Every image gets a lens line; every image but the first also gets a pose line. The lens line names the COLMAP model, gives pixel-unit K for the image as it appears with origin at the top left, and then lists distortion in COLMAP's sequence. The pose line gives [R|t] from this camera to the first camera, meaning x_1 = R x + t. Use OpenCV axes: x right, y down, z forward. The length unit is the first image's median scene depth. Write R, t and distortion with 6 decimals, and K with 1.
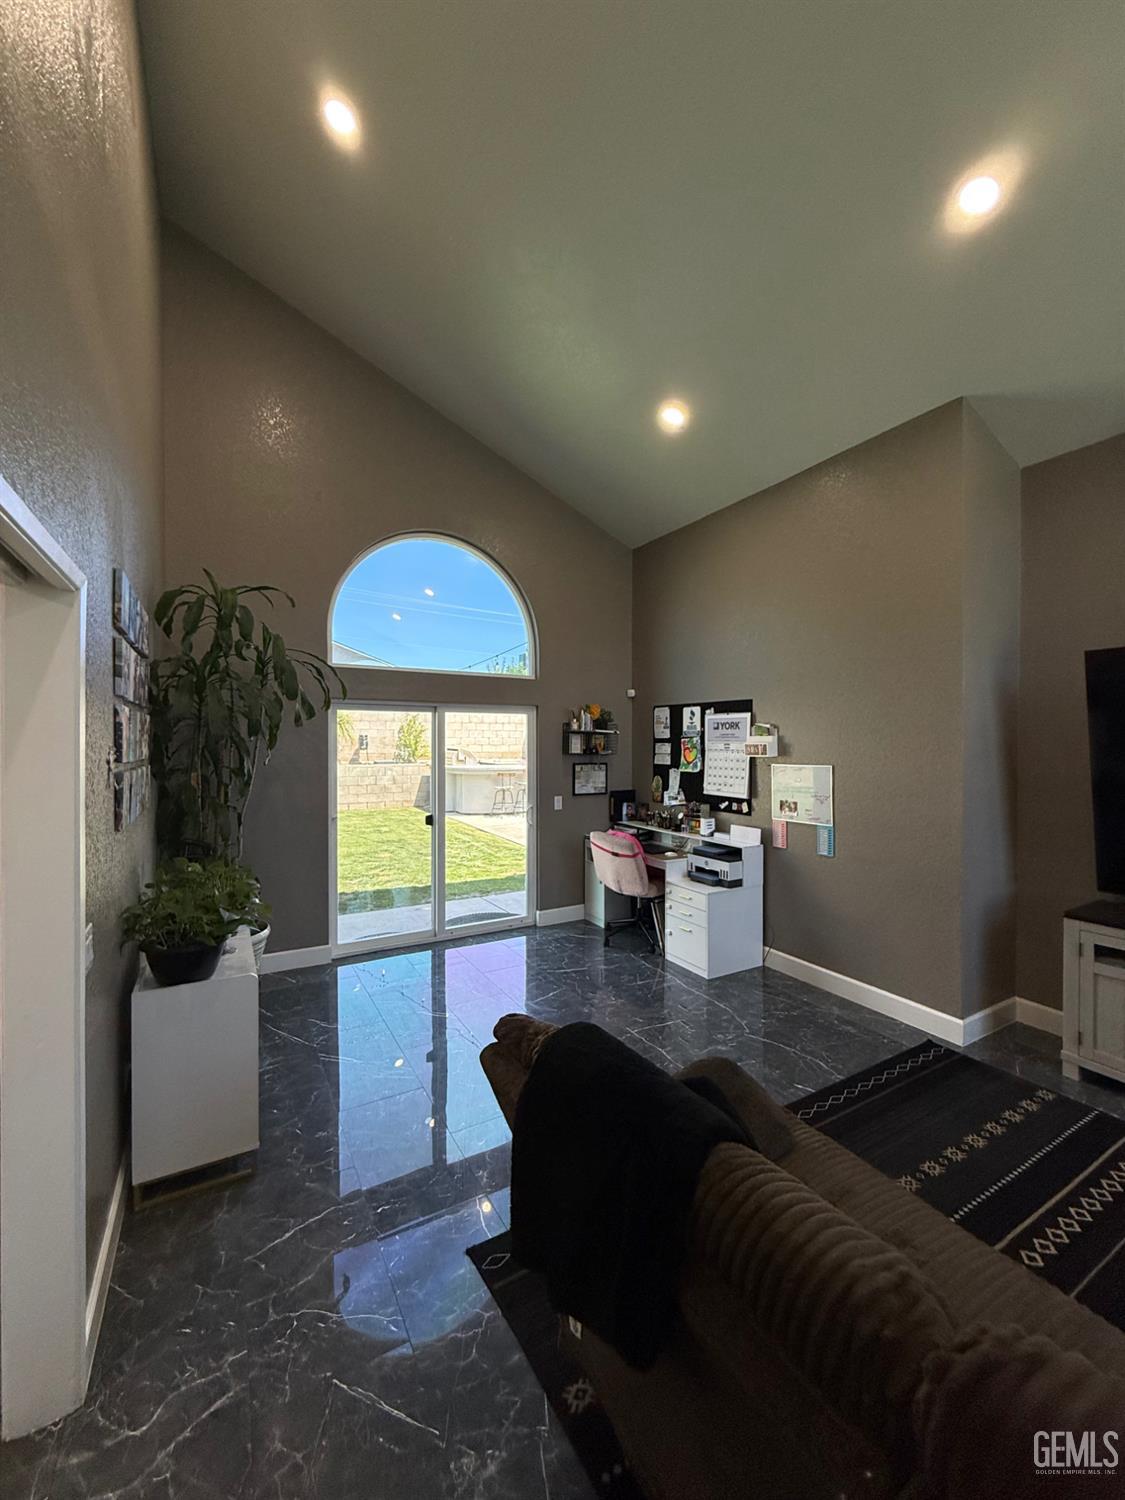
lens RADIAL K [[598.4, 0, 566.2], [0, 598.4, 742.6], [0, 0, 1]] dist [0.002759, -0.000375]
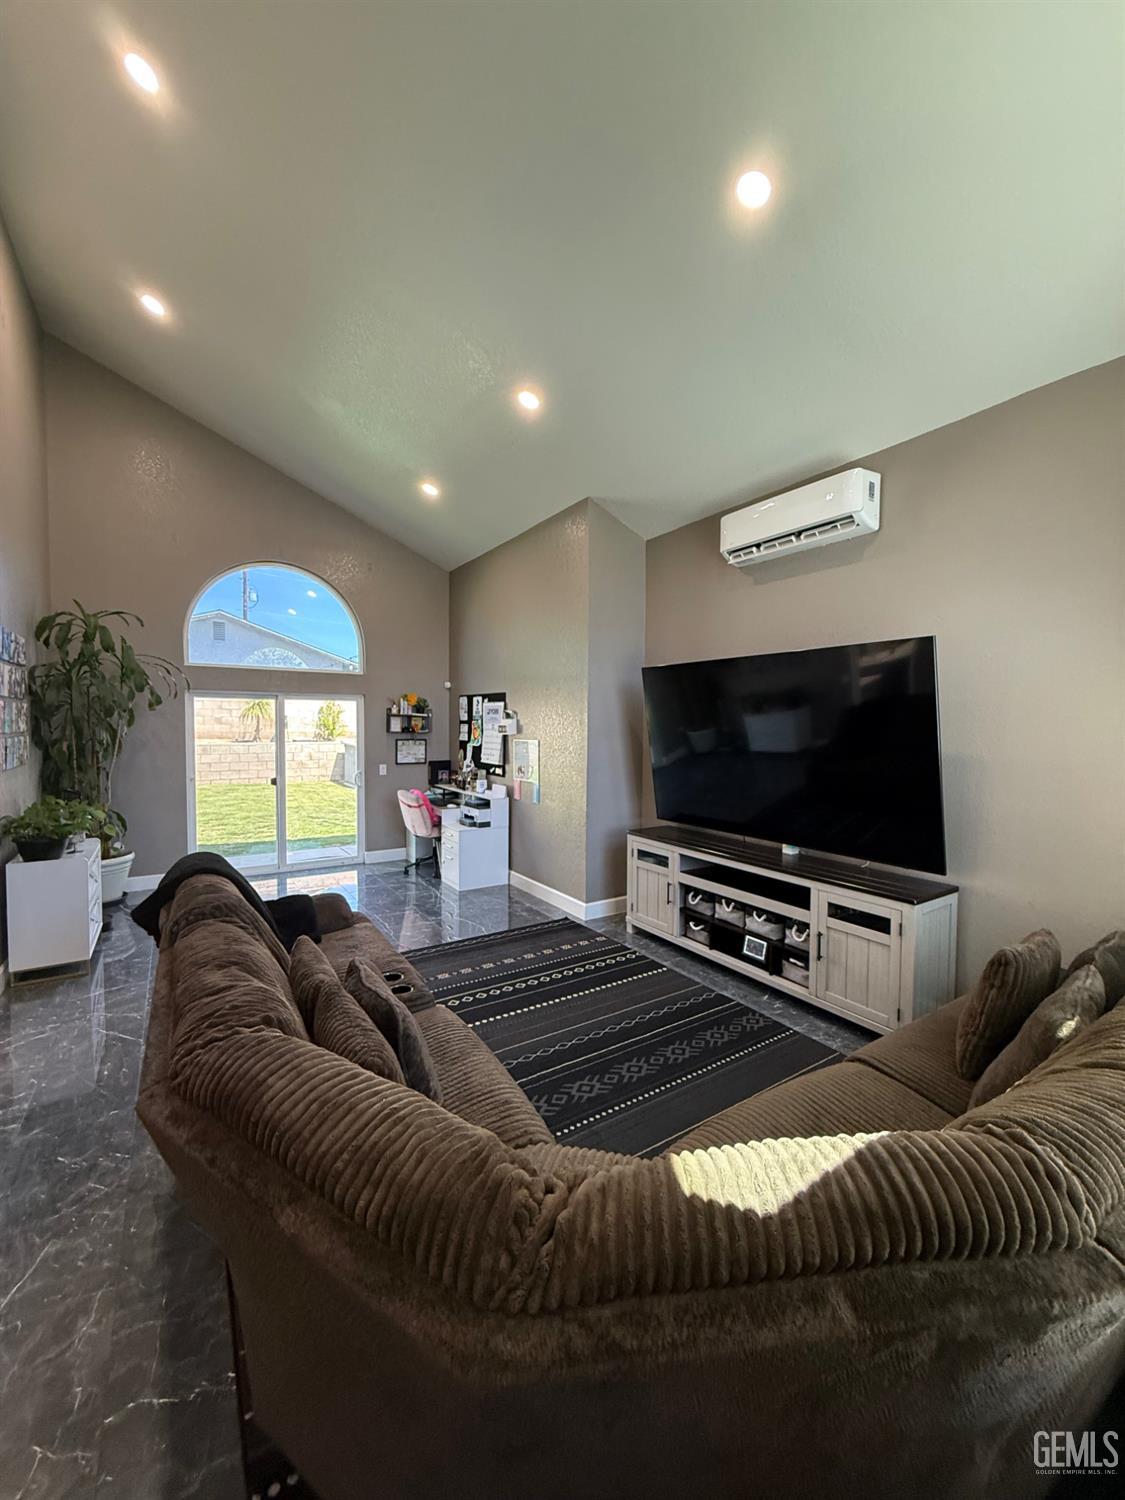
lens RADIAL K [[598.4, 0, 562.6], [0, 598.4, 742.6], [0, 0, 1]] dist [0.002759, -0.000375]
pose [[0.998691, 0.004443, 0.050952, 0.367473], [-0.006039, 0.999494, 0.031224, -0.001091], [-0.050787, -0.031491, 0.998213, -0.373144]]
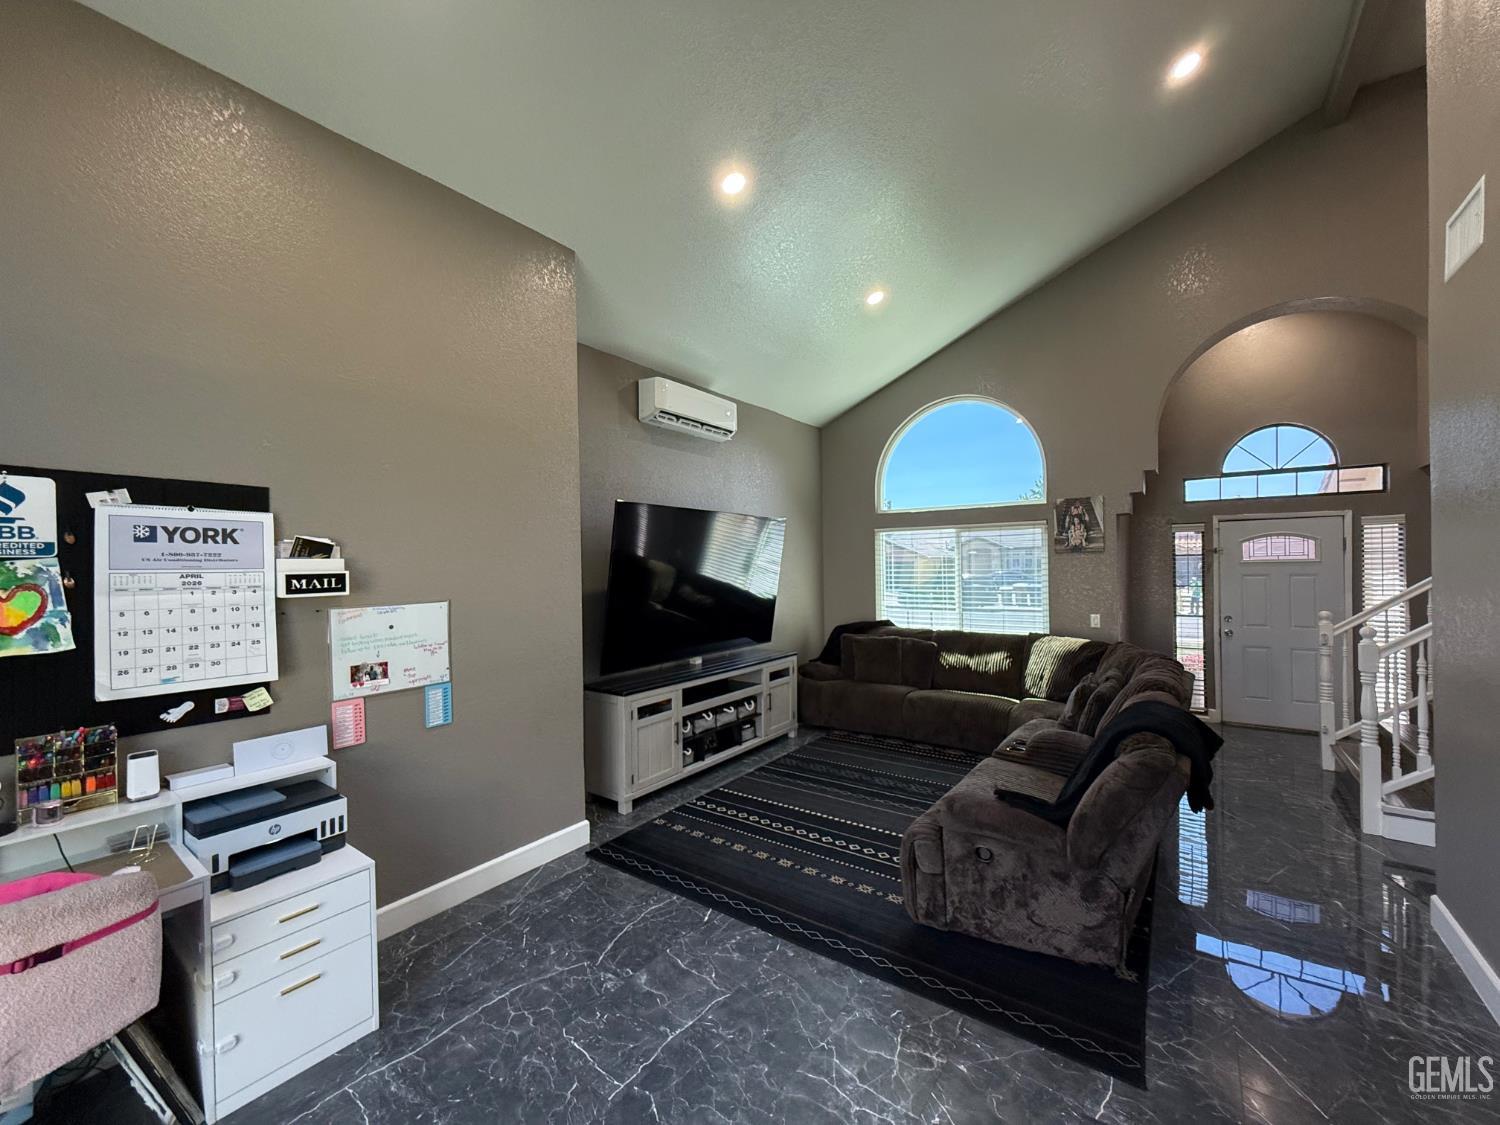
lens RADIAL K [[598.4, 0, 754.2], [0, 598.4, 565.1], [0, 0, 1]] dist [0.002759, -0.000375]
pose [[-0.405587, 0.004804, 0.914044, -0.332979], [0.012003, 0.999928, 0.000071, -0.000189], [-0.913977, 0.011000, -0.405616, 0.817975]]
